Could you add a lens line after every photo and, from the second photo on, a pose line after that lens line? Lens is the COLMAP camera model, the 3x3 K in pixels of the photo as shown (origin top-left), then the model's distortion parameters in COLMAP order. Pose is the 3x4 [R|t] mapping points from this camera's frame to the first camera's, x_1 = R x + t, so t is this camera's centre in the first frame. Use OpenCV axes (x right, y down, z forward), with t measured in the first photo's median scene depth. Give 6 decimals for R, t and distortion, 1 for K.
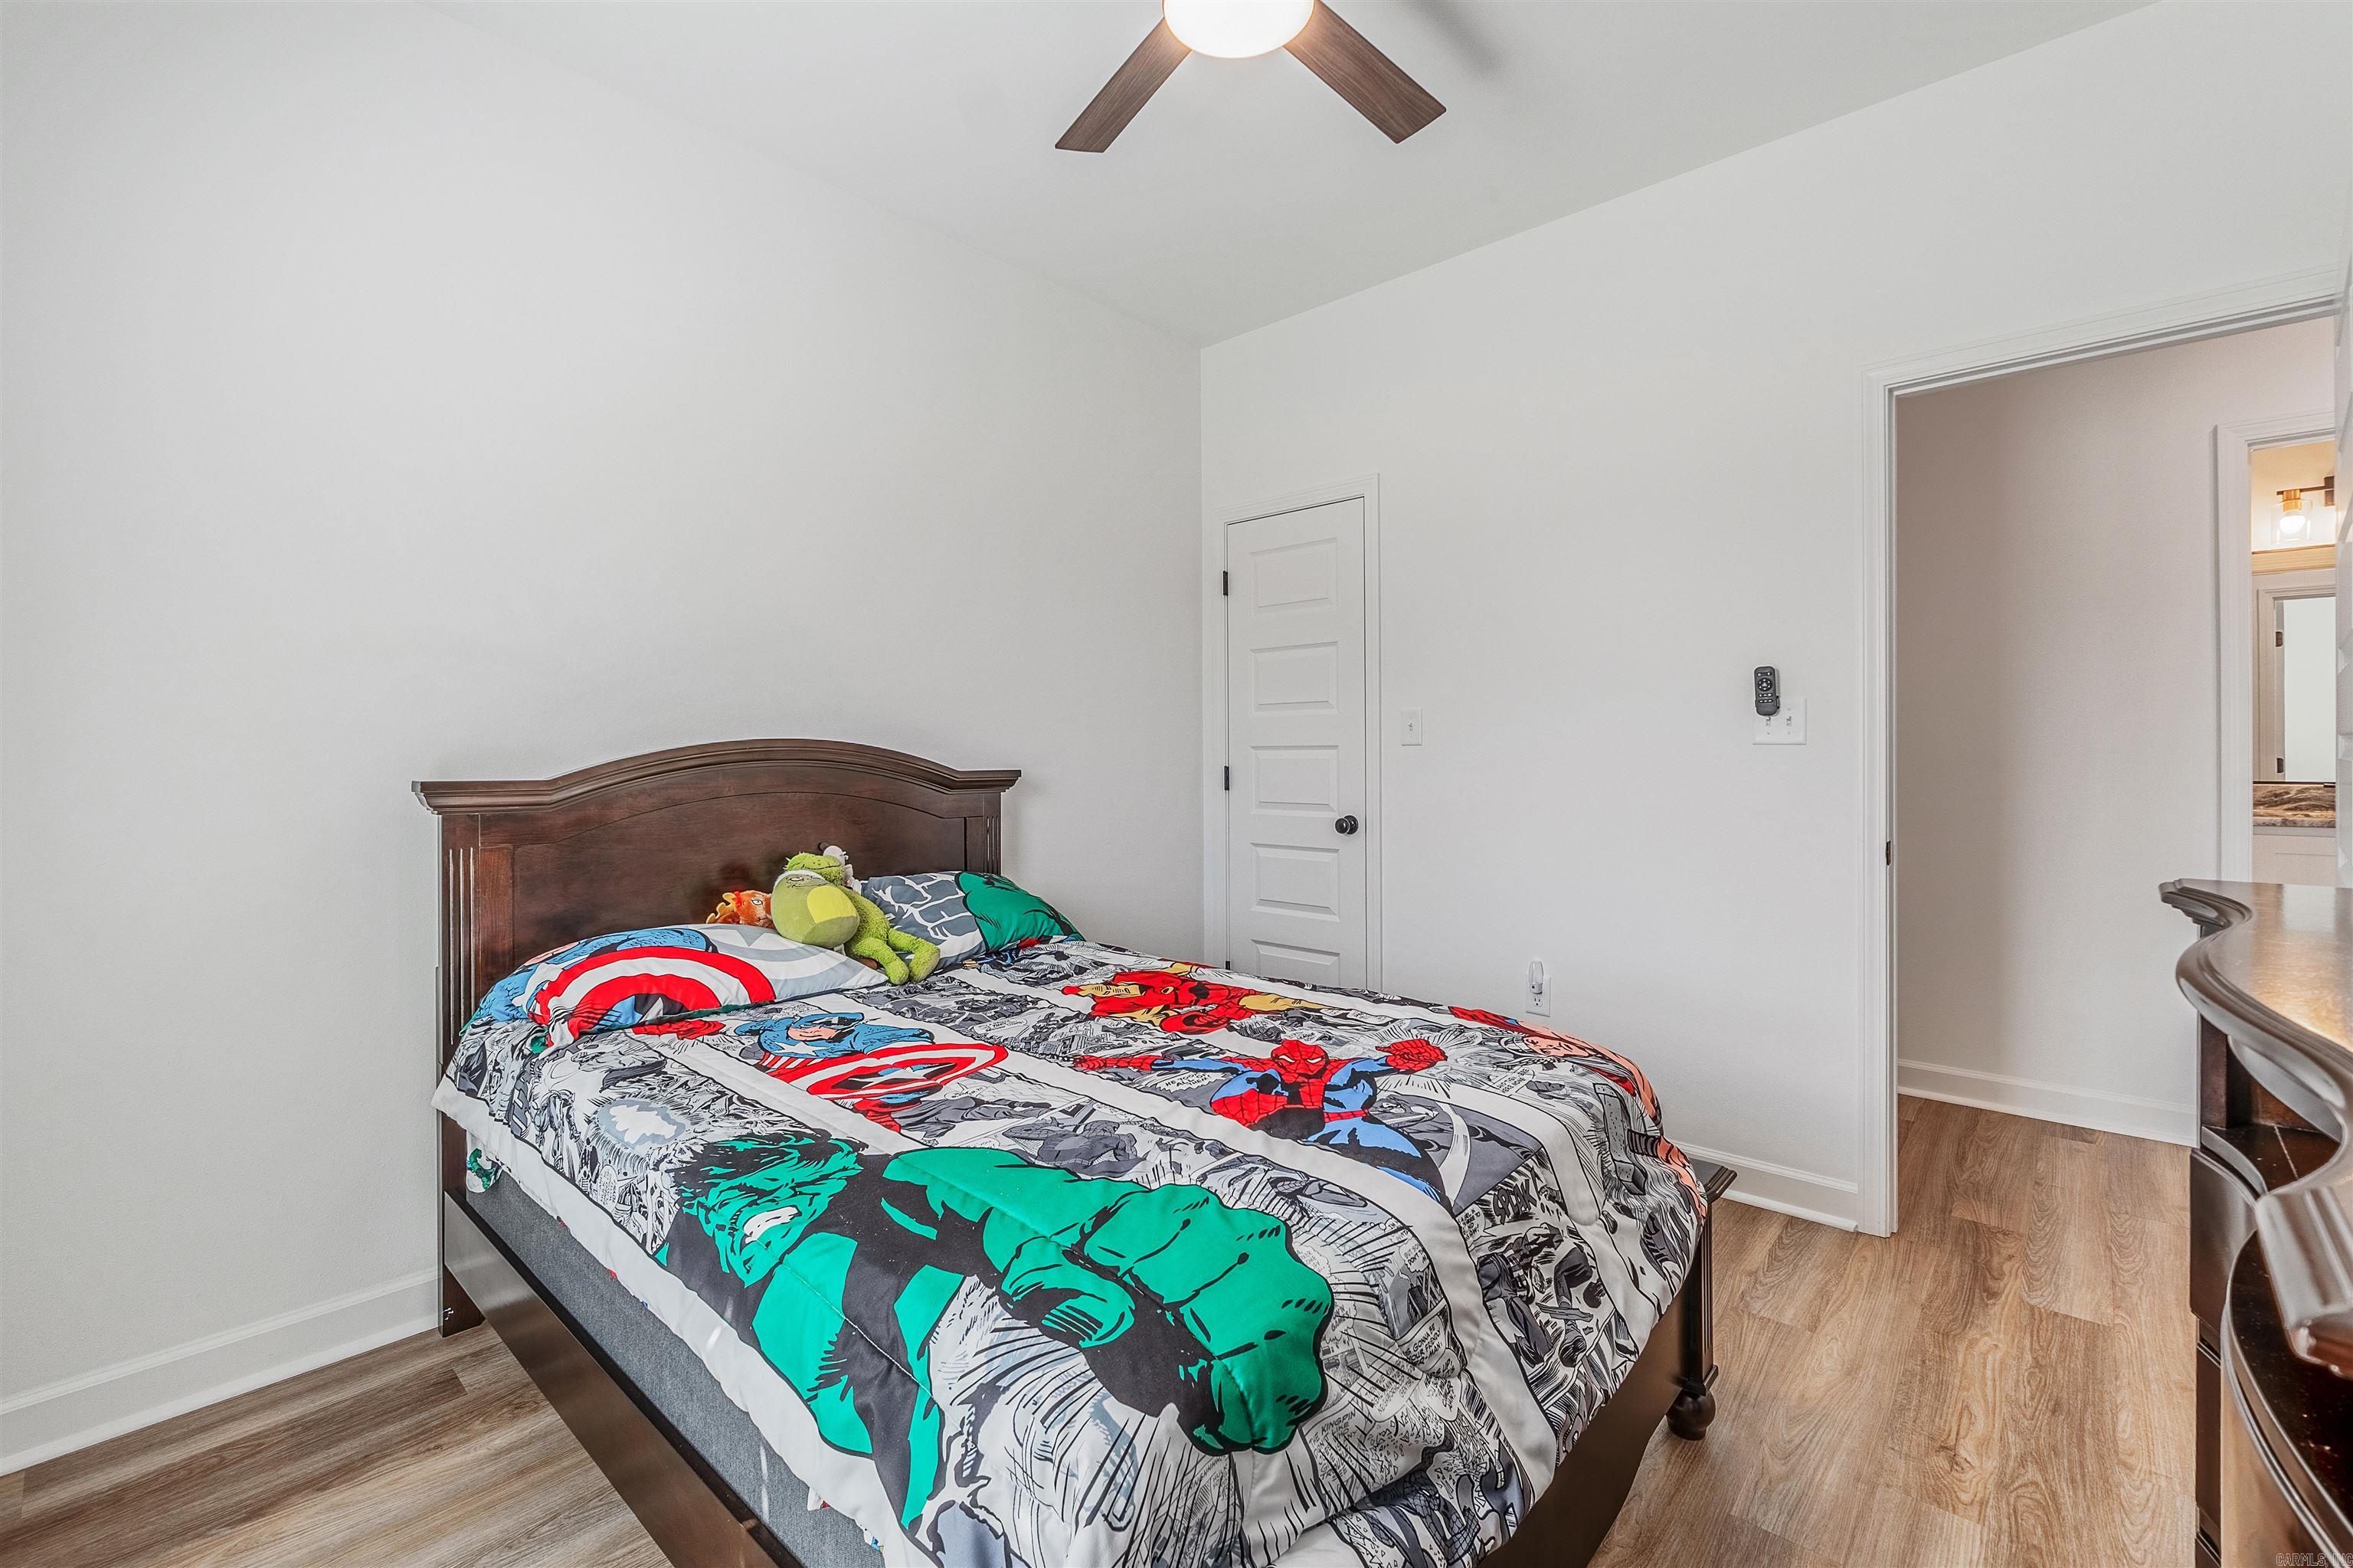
lens RADIAL K [[992.3, 0, 1164.4], [0, 992.3, 762.7], [0, 0, 1]] dist [-0.007772, -0.000290]
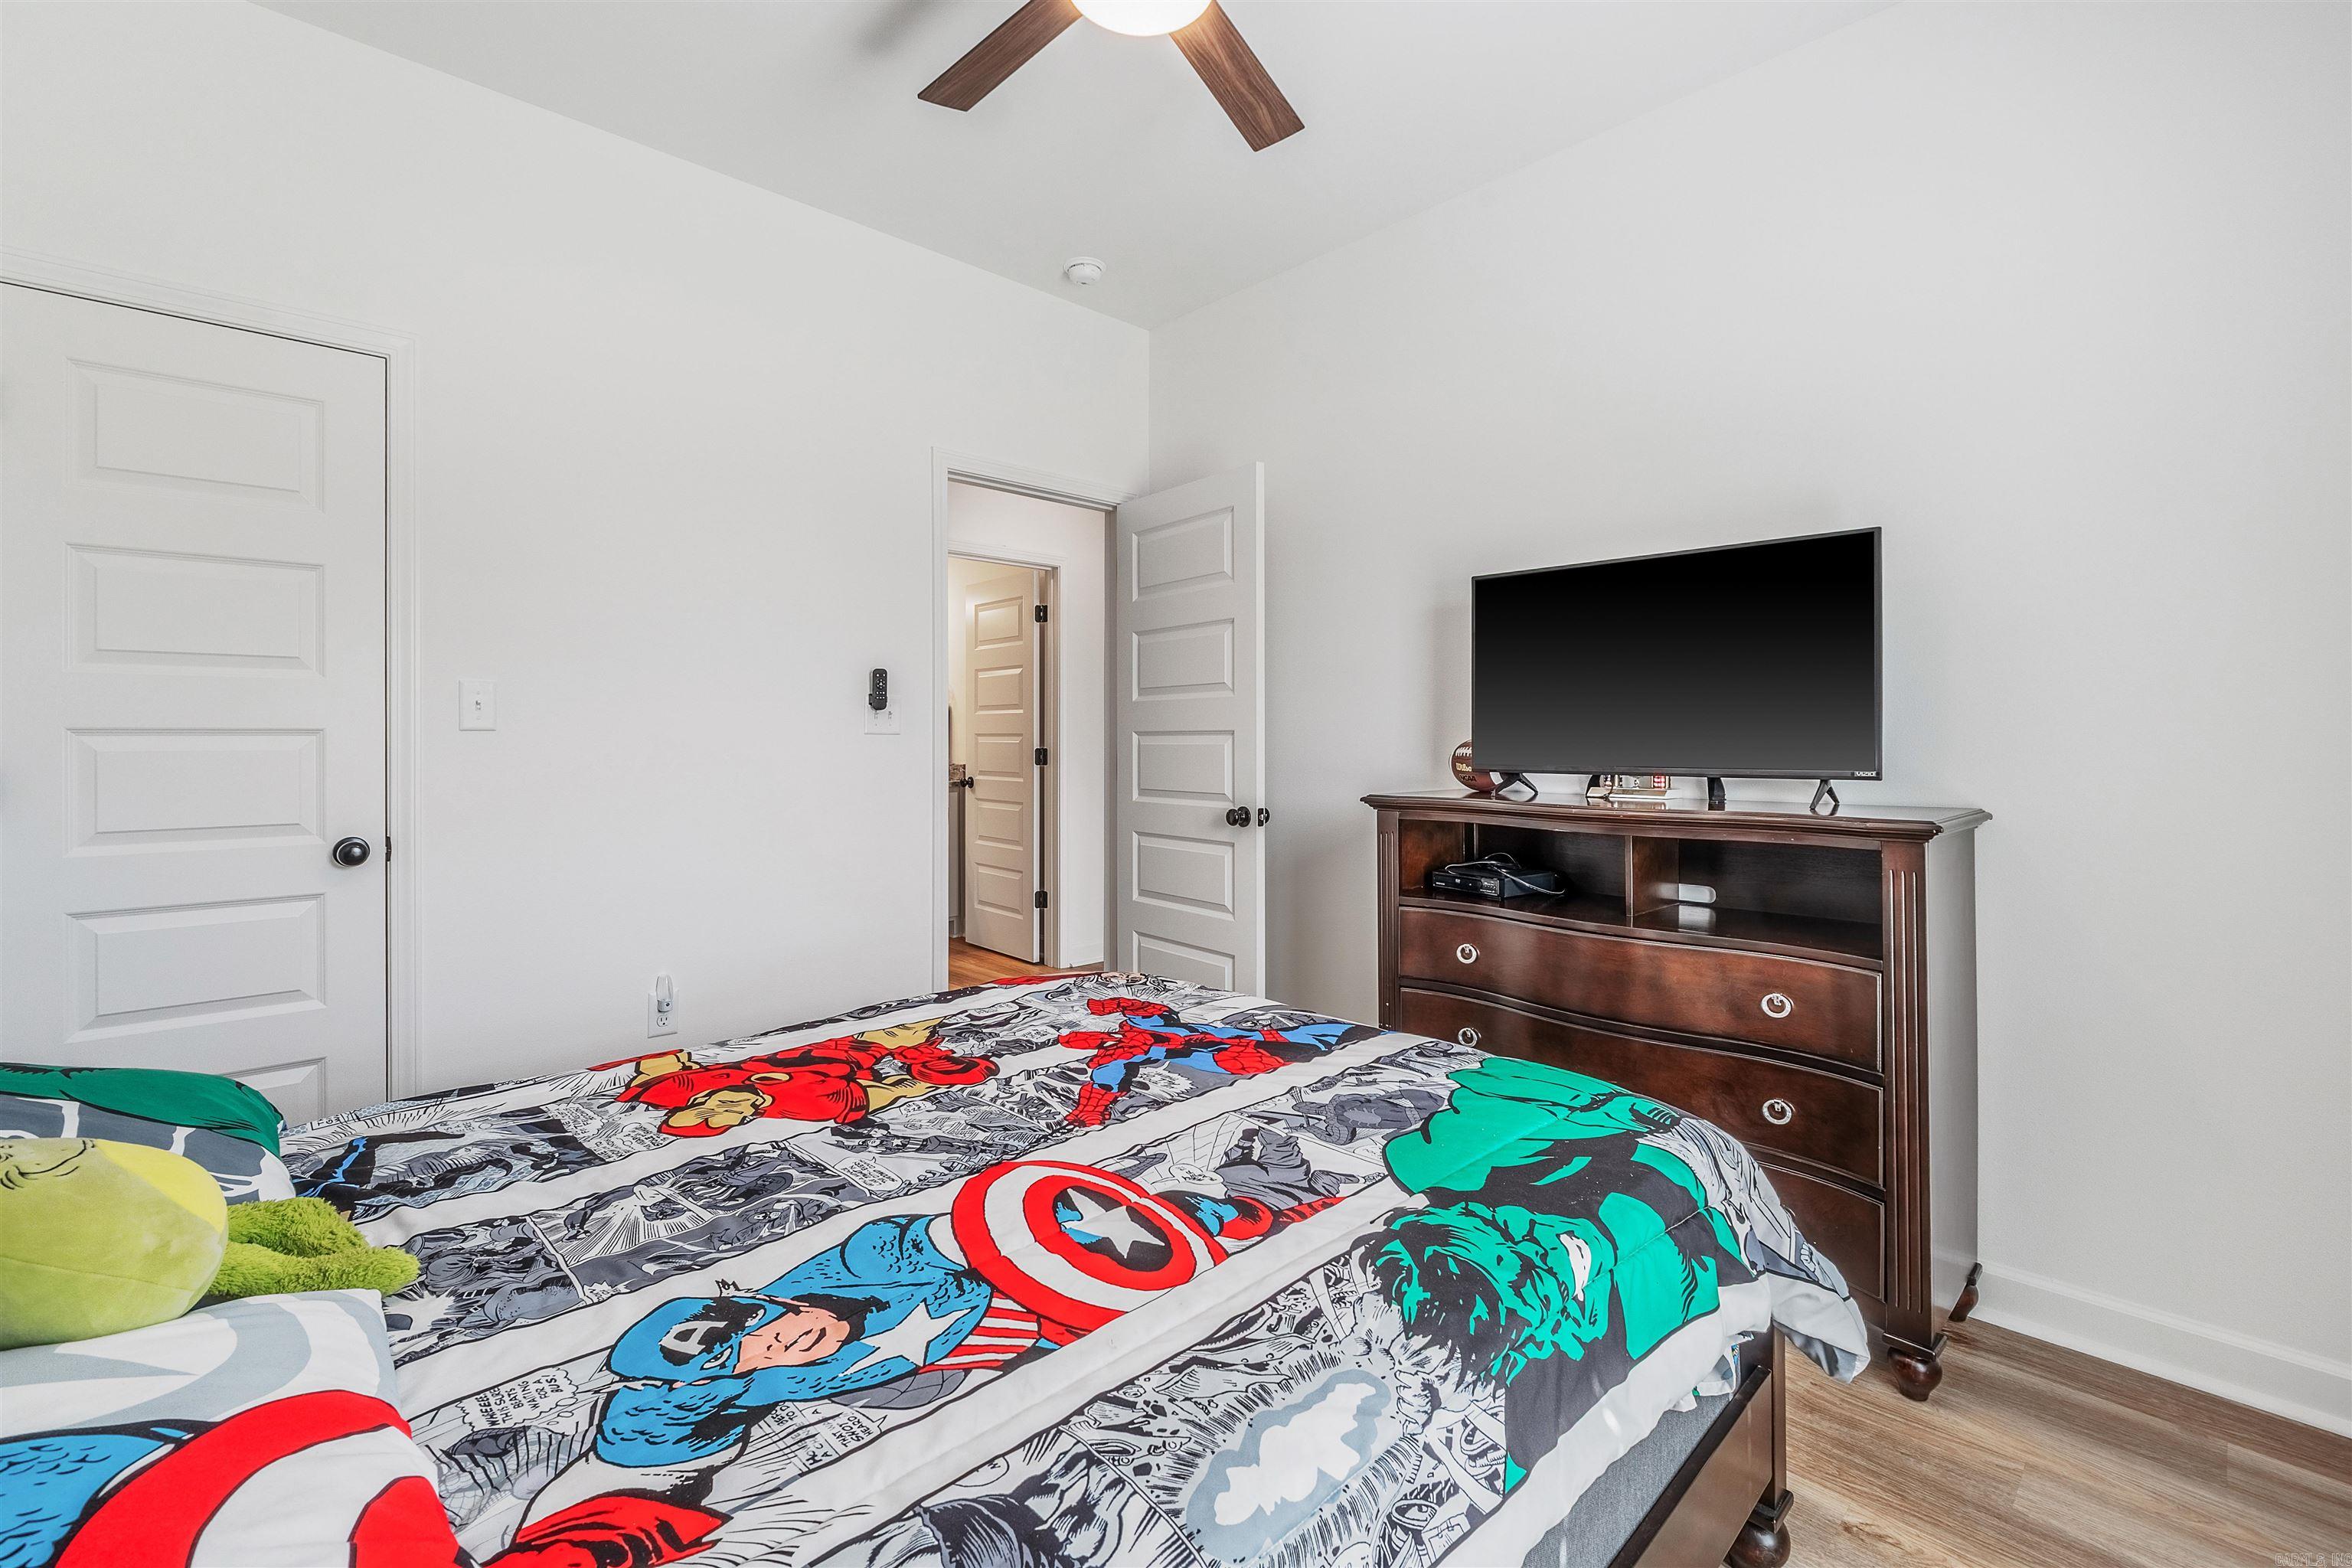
lens RADIAL K [[1006.9, 0, 1164.3], [0, 1006.9, 780.0], [0, 0, 1]] dist [-0.001784, -0.000088]
pose [[0.076297, -0.034547, 0.996486, -1.038422], [0.010823, 0.999369, 0.033818, -0.002582], [-0.997026, 0.008205, 0.076623, 1.022920]]
